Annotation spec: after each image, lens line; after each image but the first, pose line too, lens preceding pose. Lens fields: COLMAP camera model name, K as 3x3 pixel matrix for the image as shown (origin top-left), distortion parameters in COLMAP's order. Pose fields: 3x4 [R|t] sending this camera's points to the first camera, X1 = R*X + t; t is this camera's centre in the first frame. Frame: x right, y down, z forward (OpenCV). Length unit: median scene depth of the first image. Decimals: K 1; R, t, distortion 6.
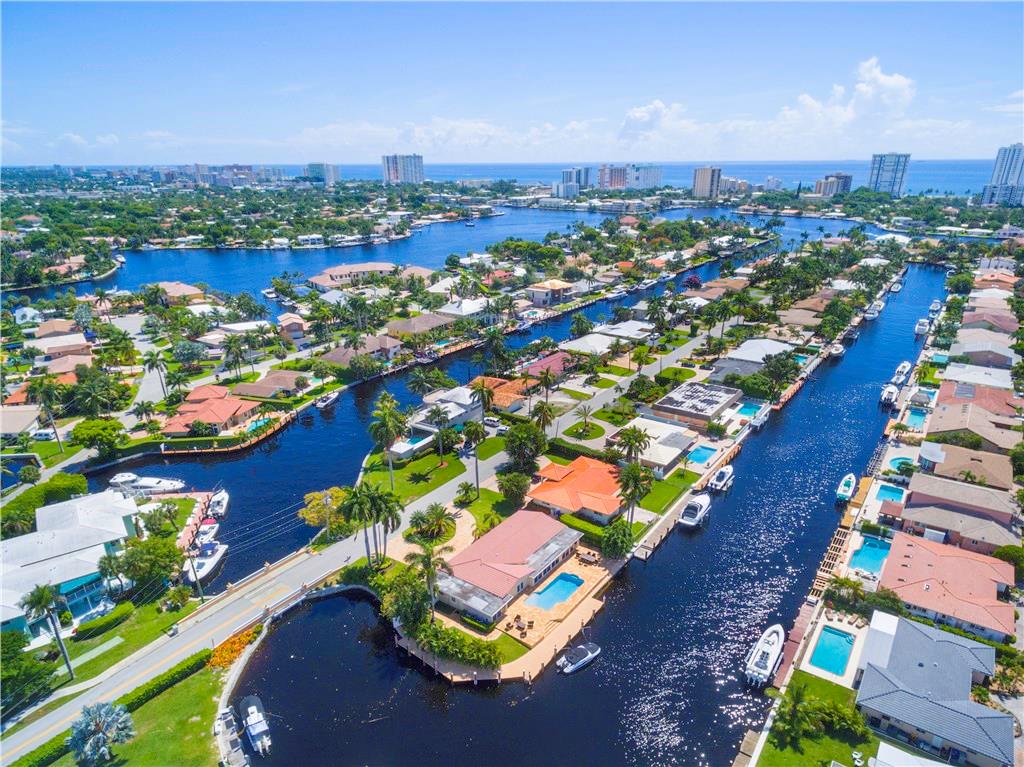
lens RADIAL K [[664.5, 0, 512.0], [0, 664.5, 383.5], [0, 0, 1]] dist [0.002638, 0.003138]
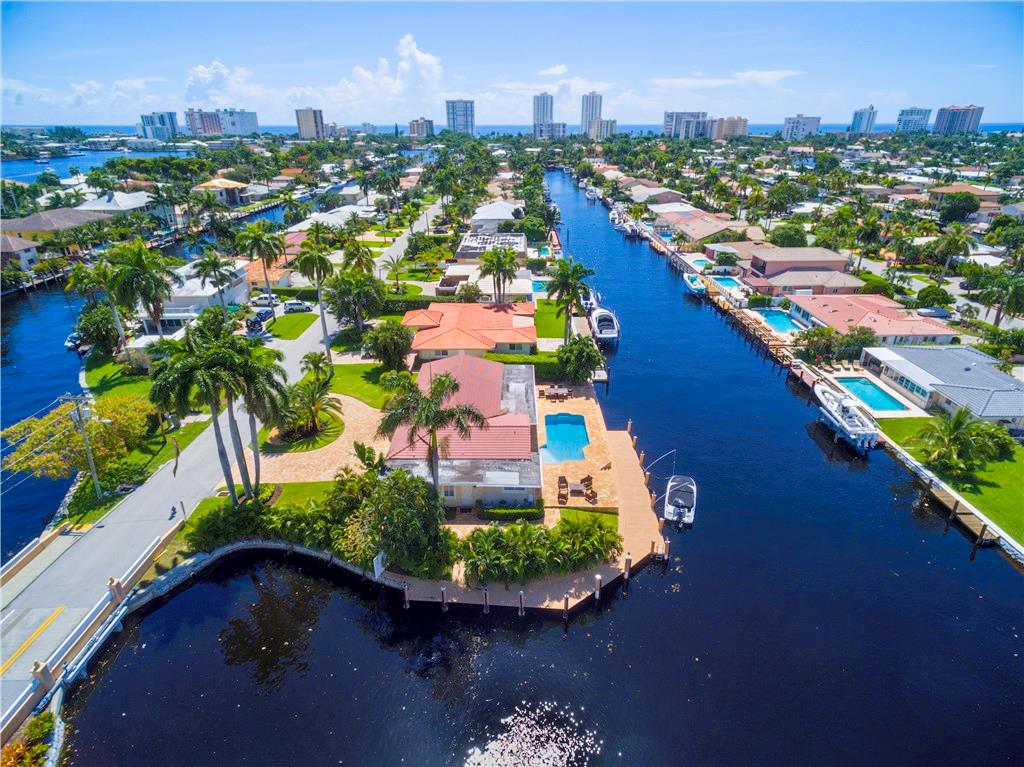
lens RADIAL K [[594.4, 0, 507.1], [0, 594.4, 371.8], [0, 0, 1]] dist [-0.003614, 0.001925]
pose [[0.809668, -0.214427, 0.546313, -0.246958], [0.185298, 0.976651, 0.108711, 0.148351], [-0.556868, 0.013211, 0.830496, 0.459013]]
